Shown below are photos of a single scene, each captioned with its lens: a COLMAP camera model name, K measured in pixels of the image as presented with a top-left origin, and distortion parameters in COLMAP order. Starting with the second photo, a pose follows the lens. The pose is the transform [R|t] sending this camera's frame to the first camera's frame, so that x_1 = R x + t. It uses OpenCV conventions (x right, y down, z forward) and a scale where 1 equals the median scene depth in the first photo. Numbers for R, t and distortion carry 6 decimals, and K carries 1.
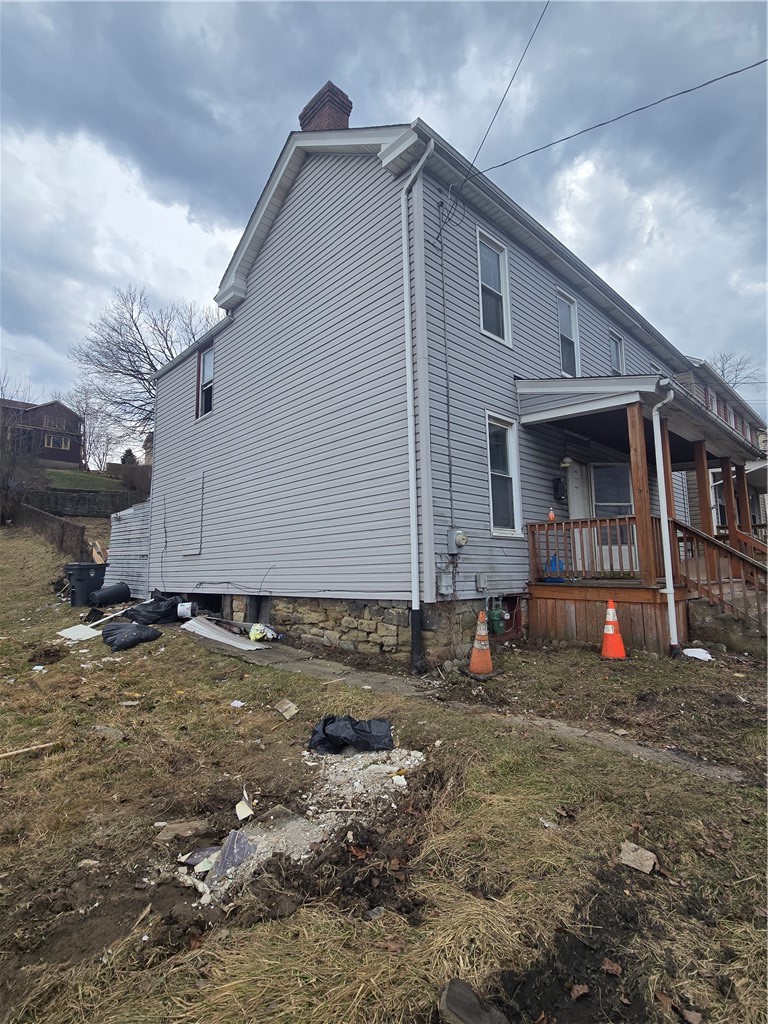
lens RADIAL K [[509.3, 0, 381.0], [0, 509.3, 512.1], [0, 0, 1]] dist [-0.001125, -0.000459]
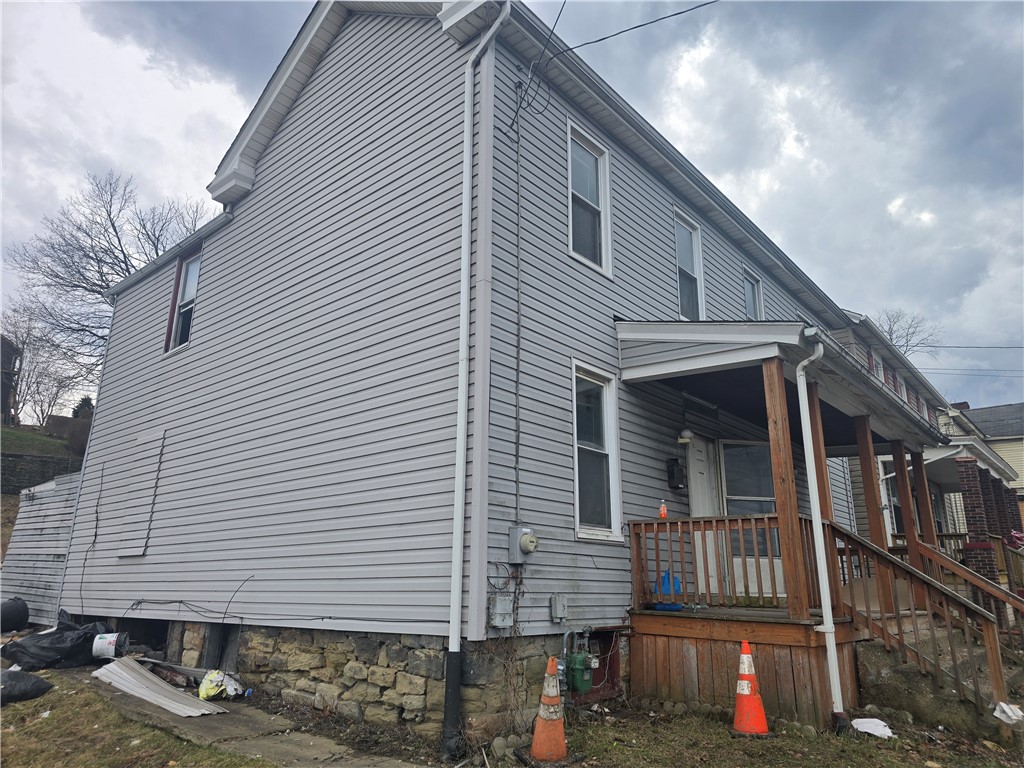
lens RADIAL K [[688.1, 0, 524.5], [0, 688.1, 392.4], [0, 0, 1]] dist [0.051445, -0.043764]
pose [[0.994205, 0.048205, 0.096089, 0.045304], [-0.032650, 0.987005, -0.157337, 0.001523], [-0.102424, 0.153288, 0.982859, 0.059684]]
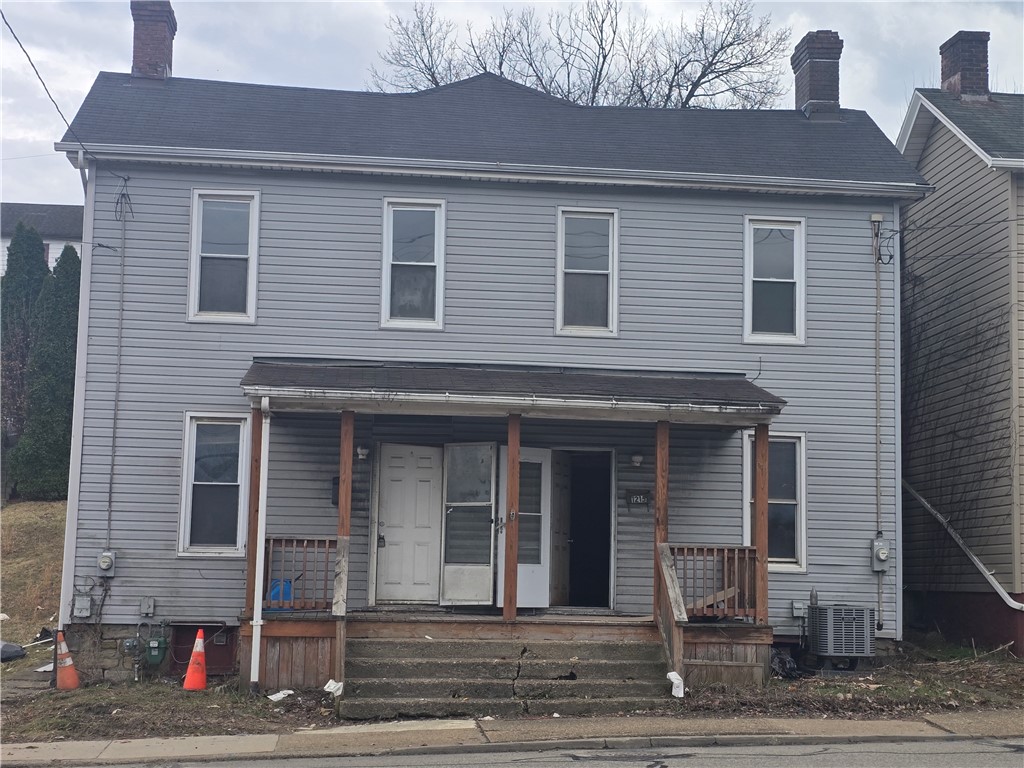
lens RADIAL K [[1563.6, 0, 513.0], [0, 1563.6, 416.8], [0, 0, 1]] dist [0.209378, -0.784445]
pose [[0.788125, -0.038175, -0.614330, 2.208336], [0.043845, 0.999021, -0.005831, -0.144394], [0.613951, -0.022339, 0.789028, -0.761692]]
